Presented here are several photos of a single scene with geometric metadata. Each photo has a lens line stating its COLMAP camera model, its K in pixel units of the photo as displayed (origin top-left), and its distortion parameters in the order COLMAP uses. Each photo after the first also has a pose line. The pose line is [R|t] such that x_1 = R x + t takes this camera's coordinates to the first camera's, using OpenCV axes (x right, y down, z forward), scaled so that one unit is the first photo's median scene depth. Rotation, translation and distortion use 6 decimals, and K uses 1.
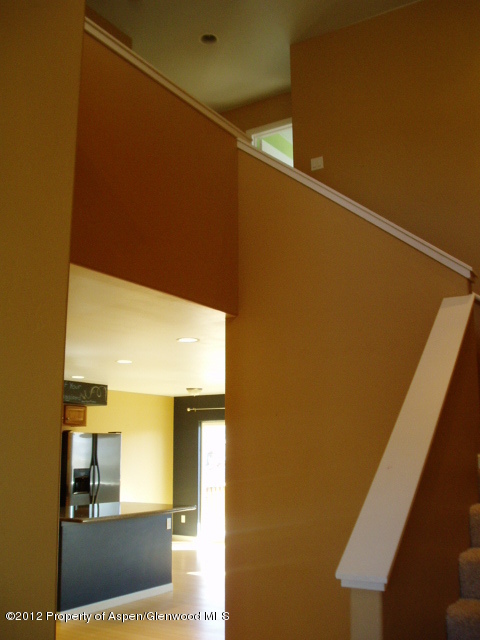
lens RADIAL K [[653.9, 0, 240.0], [0, 653.9, 320.0], [0, 0, 1]] dist [-0.102497, 0.008242]
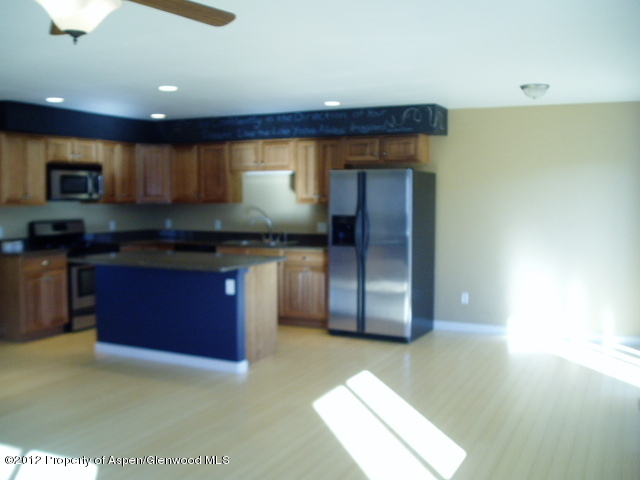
lens RADIAL K [[653.9, 0, 320.0], [0, 653.9, 240.0], [0, 0, 1]] dist [-0.102497, 0.008242]
pose [[0.108083, 0.061362, -0.992246, 0.532831], [0.187774, 0.978868, 0.080988, 0.175135], [0.976248, -0.195071, 0.094277, 0.819170]]
